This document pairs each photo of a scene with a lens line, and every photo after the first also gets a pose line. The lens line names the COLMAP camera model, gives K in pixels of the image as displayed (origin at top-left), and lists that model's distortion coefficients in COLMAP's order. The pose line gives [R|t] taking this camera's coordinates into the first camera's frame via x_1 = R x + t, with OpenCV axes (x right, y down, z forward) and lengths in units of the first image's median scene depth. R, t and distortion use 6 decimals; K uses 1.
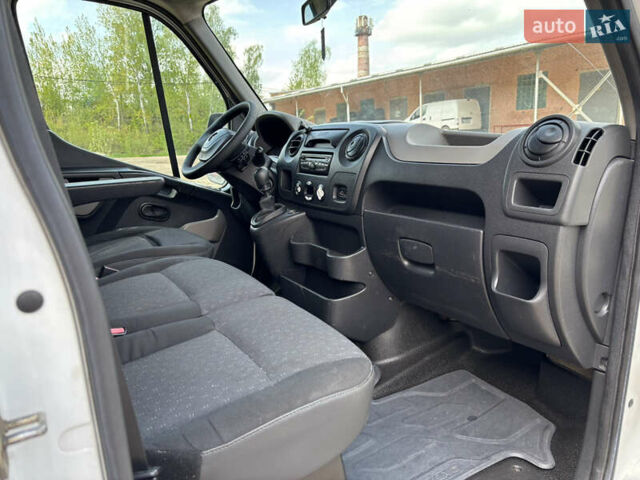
lens RADIAL K [[482.8, 0, 323.4], [0, 482.8, 234.9], [0, 0, 1]] dist [0.068096, -0.079182]
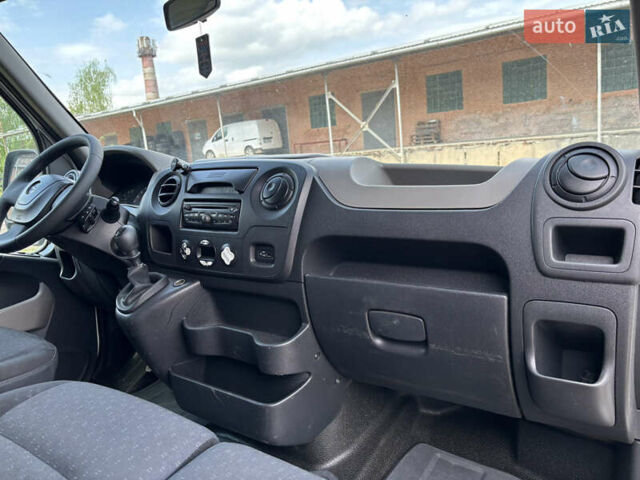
lens RADIAL K [[491.2, 0, 314.2], [0, 491.2, 240.6], [0, 0, 1]] dist [0.002589, -0.006202]
pose [[0.926645, -0.118309, 0.356836, -0.133963], [0.129774, 0.991509, -0.008268, -0.079506], [-0.352828, 0.053969, 0.934130, 0.242832]]
